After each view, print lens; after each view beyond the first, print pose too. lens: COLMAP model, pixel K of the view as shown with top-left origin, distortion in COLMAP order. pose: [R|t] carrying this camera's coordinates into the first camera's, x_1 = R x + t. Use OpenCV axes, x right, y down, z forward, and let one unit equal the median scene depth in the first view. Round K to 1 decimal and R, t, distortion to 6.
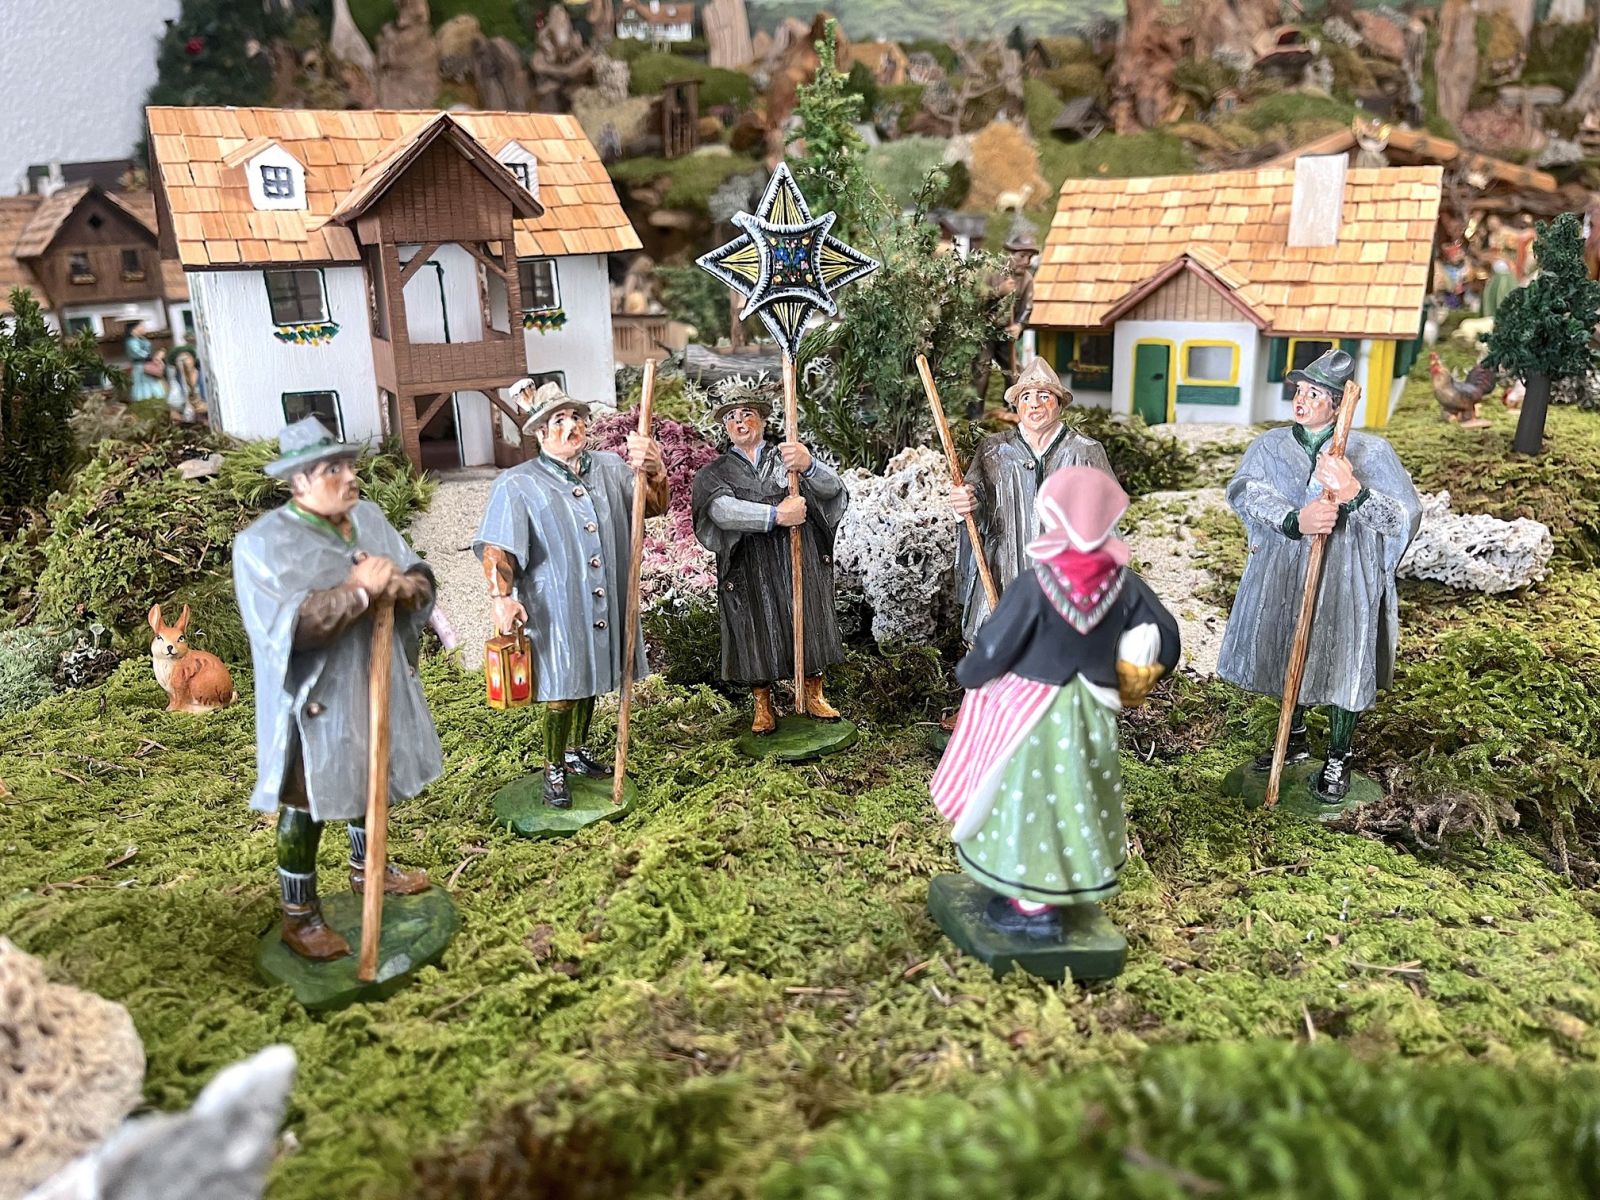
lens RADIAL K [[1220.0, 0, 790.6], [0, 1220.0, 601.6], [0, 0, 1]] dist [0.063761, -0.103031]
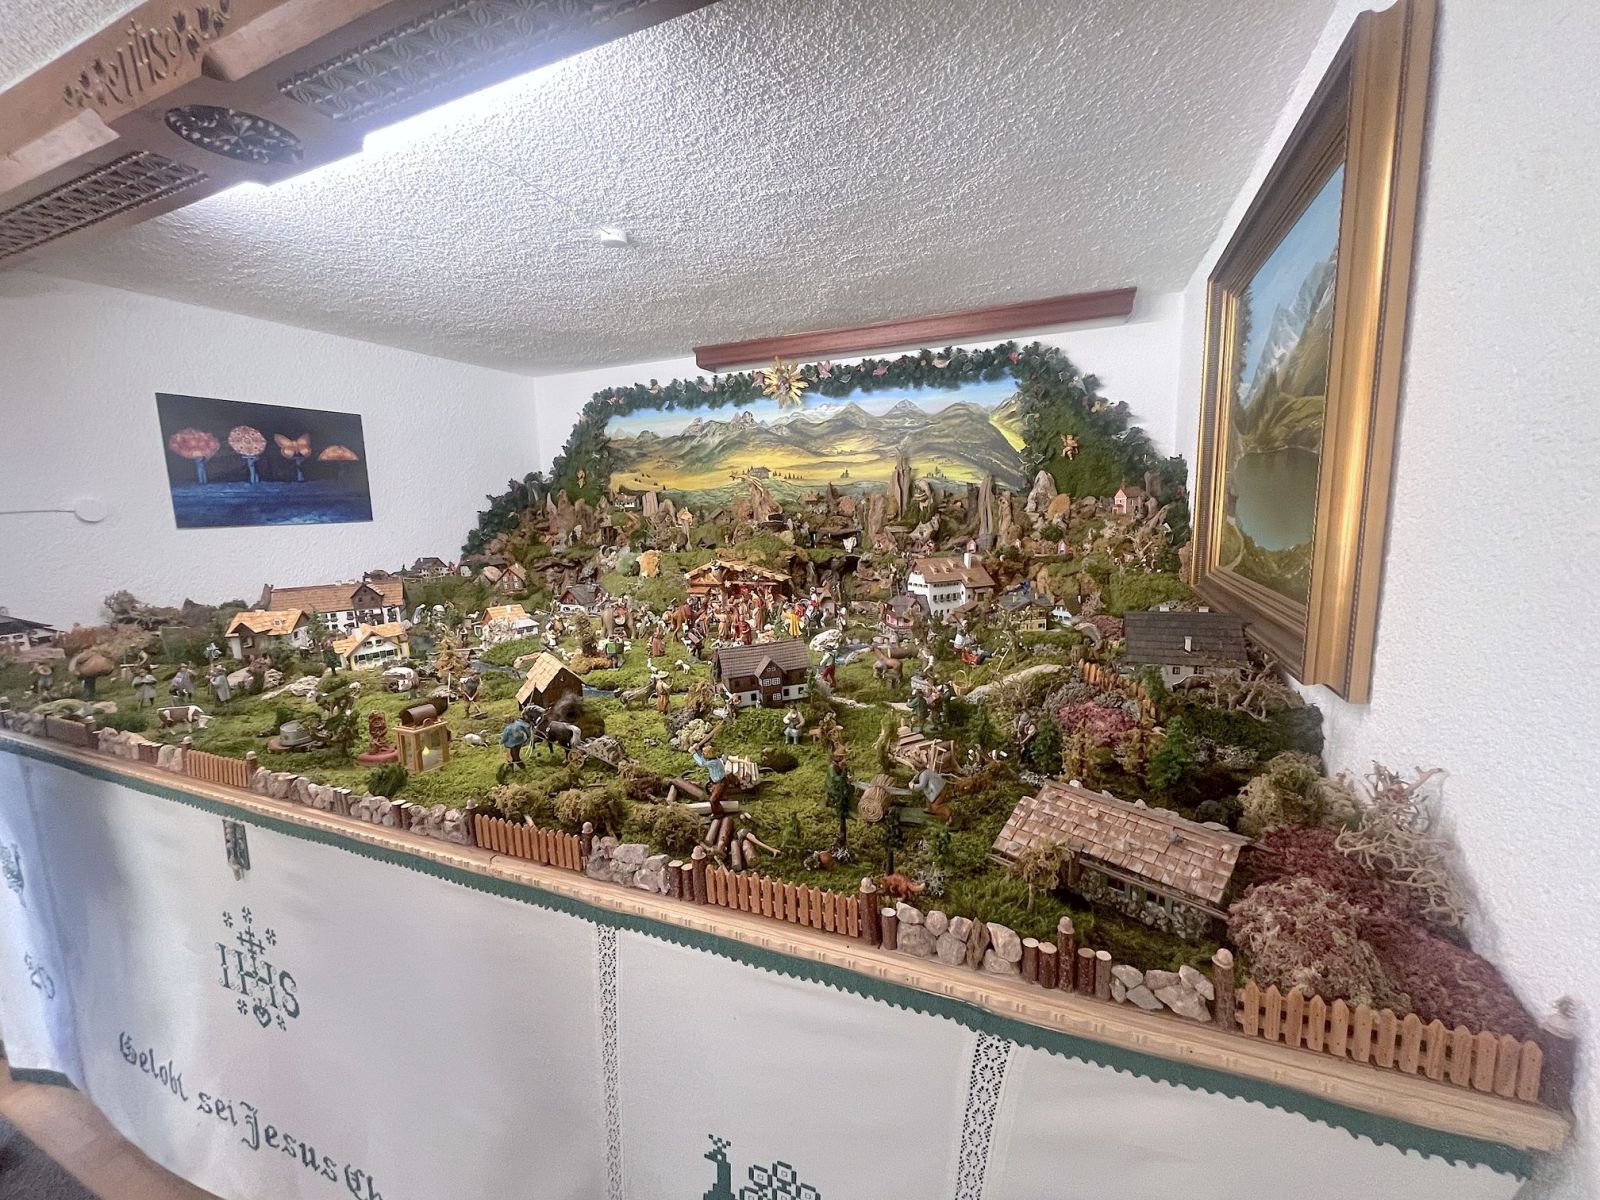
lens RADIAL K [[650.0, 0, 800.0], [0, 650.0, 606.0], [0, 0, 1]] dist [0.000391, -0.000262]
pose [[0.925332, 0.059127, -0.374519, 6.418947], [-0.103802, 0.989533, -0.100245, -0.627782], [0.364672, 0.131636, 0.921784, -2.205606]]
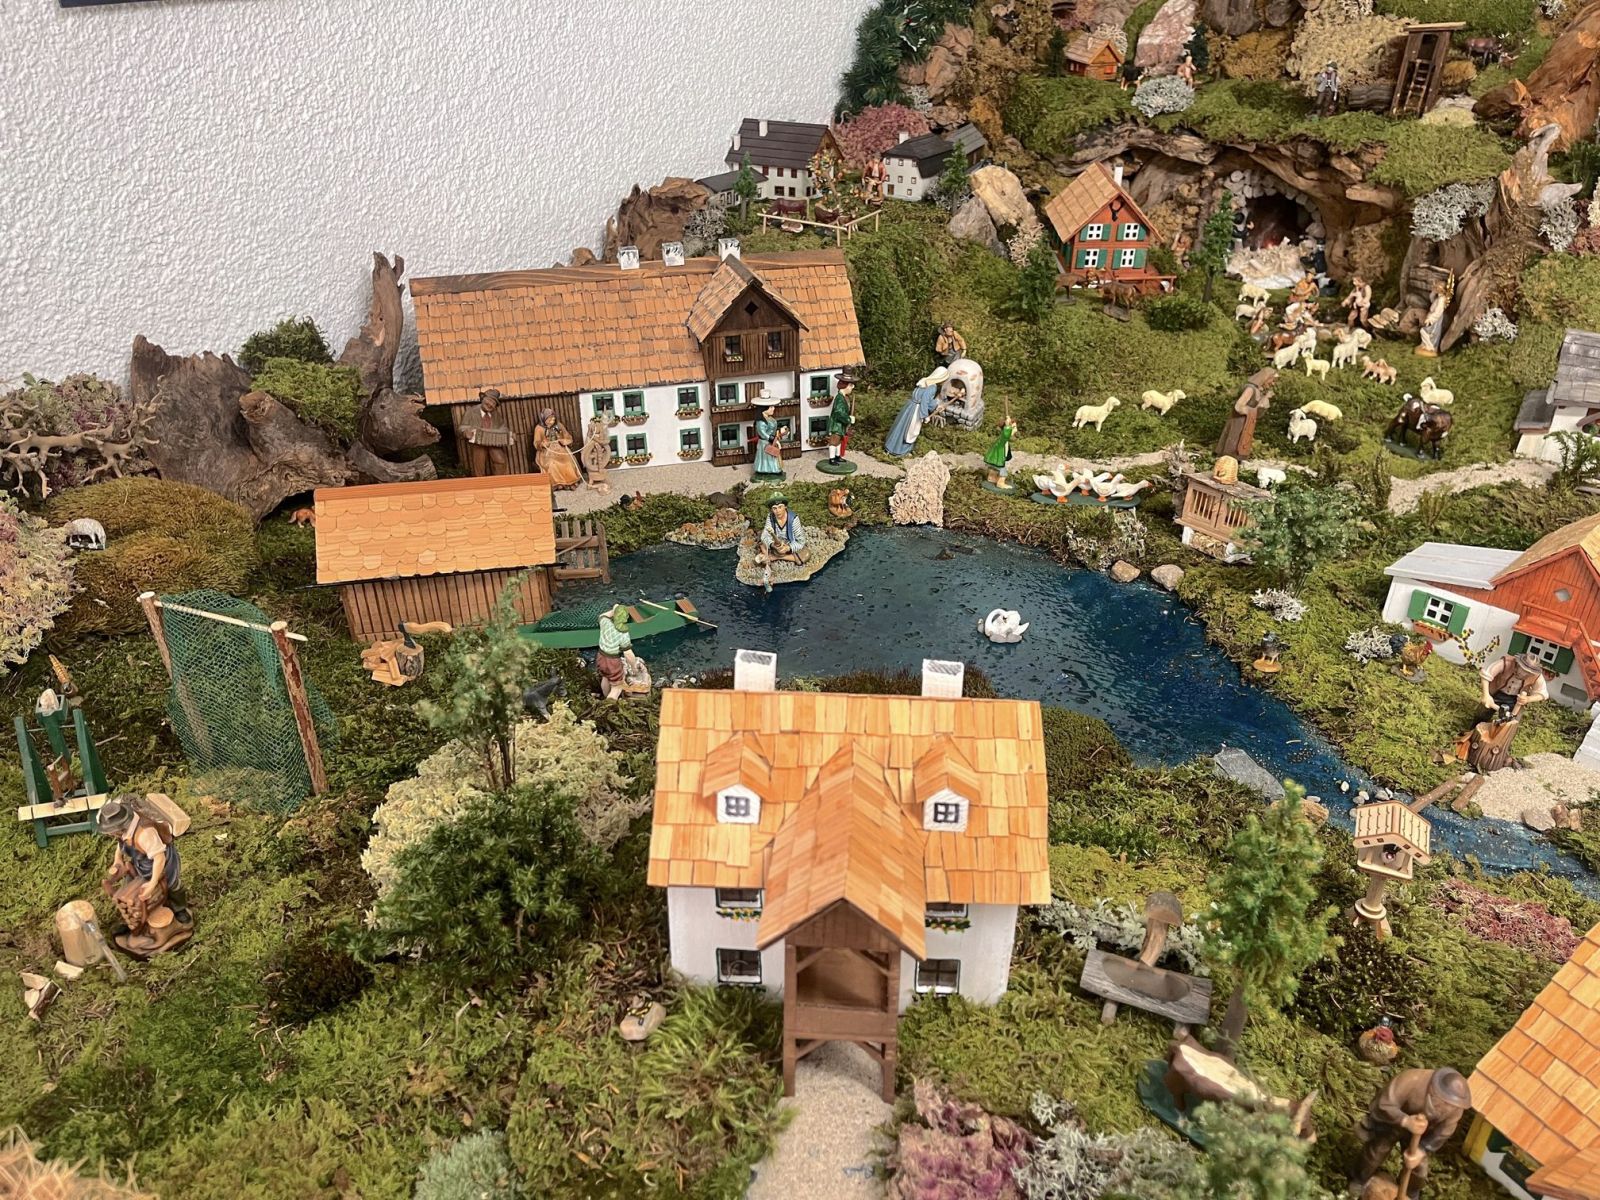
lens RADIAL K [[1192.1, 0, 793.1], [0, 1192.1, 595.3], [0, 0, 1]] dist [0.123783, -0.173108]
pose [[0.848901, 0.287940, -0.443236, 0.113579], [-0.177885, 0.945306, 0.273410, -1.288939], [0.497719, -0.153253, 0.853692, 0.129827]]
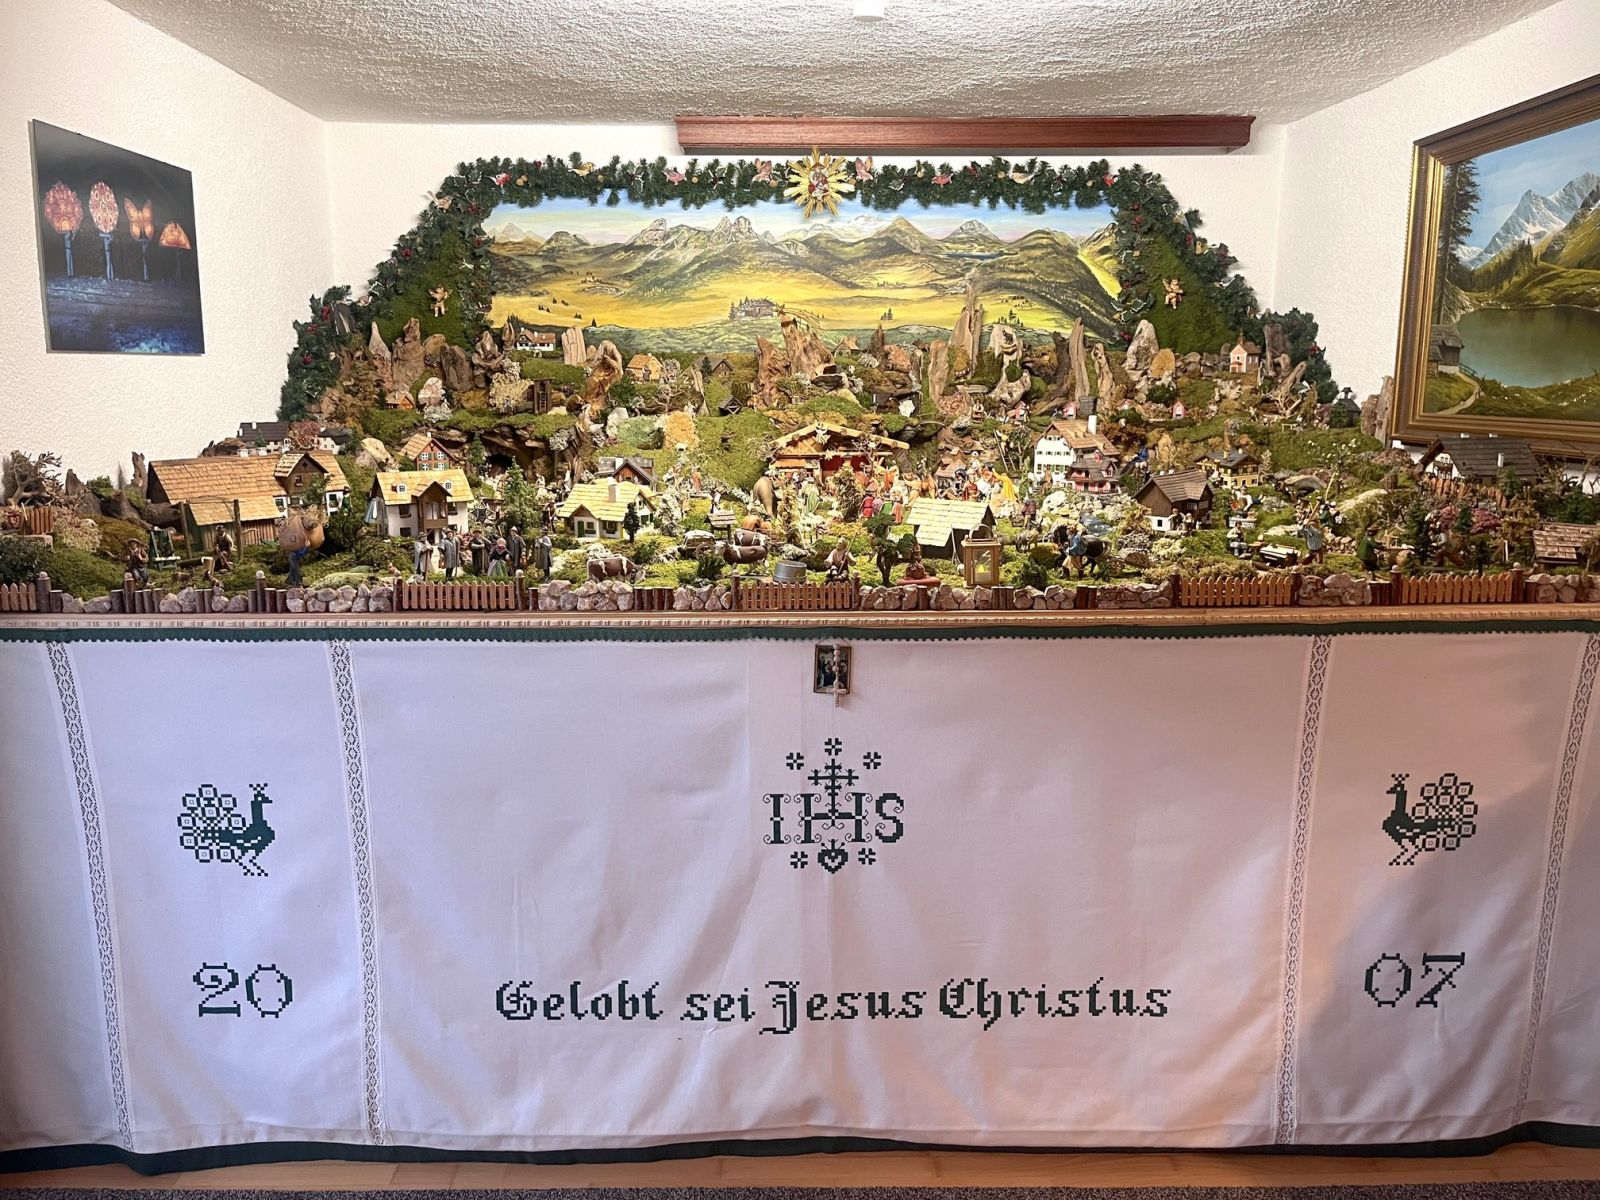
lens RADIAL K [[1220.0, 0, 790.6], [0, 1220.0, 601.6], [0, 0, 1]] dist [0.063761, -0.103031]
pose [[0.999090, 0.017389, 0.038934, 1.595815], [-0.013178, 0.994287, -0.105919, 1.033209], [-0.040554, 0.105309, 0.993612, -6.470539]]
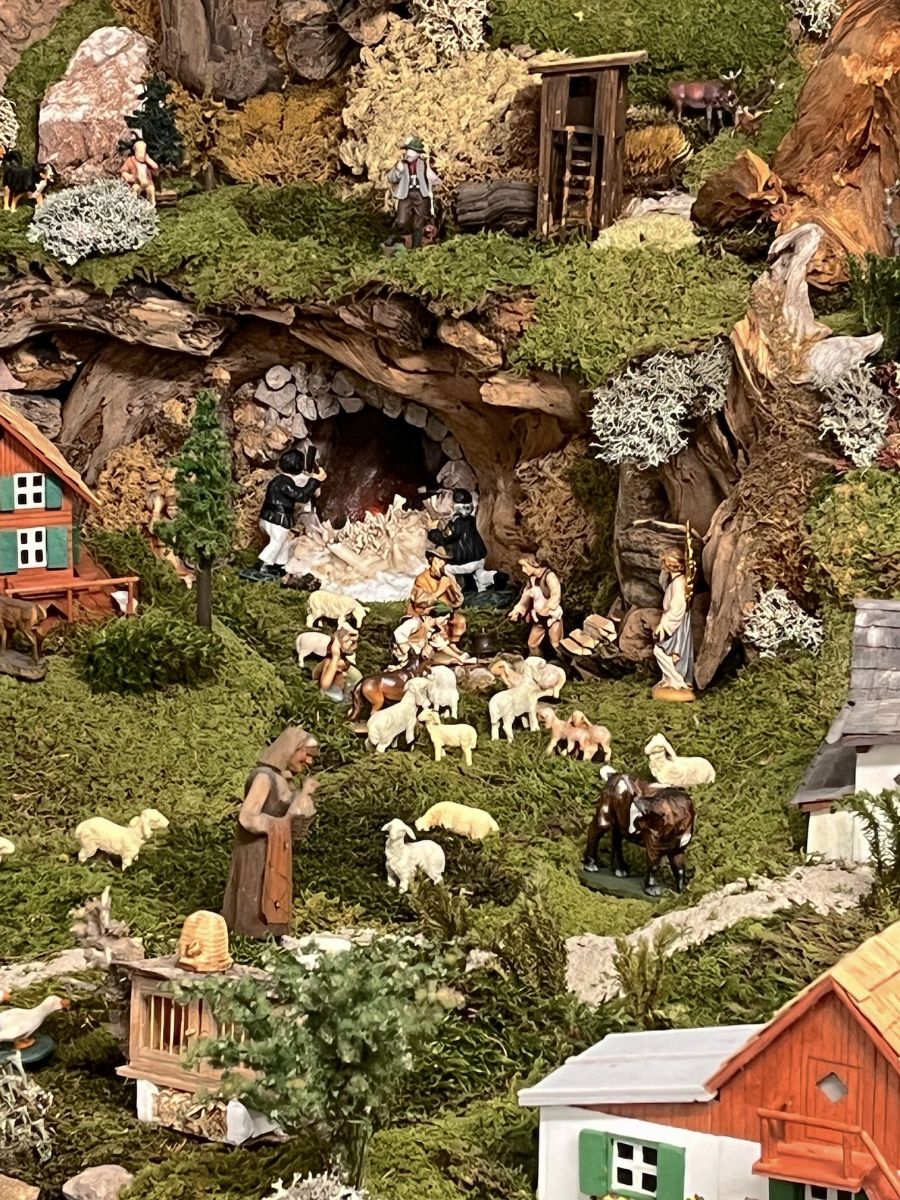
lens RADIAL K [[3142.0, 0, 499.5], [0, 3142.0, 598.6], [0, 0, 1]] dist [0.220183, -1.438016]
pose [[0.976683, 0.076810, -0.200476, 0.677812], [-0.089004, 0.994645, -0.052527, -1.163768], [0.195368, 0.069146, 0.978289, -0.178492]]
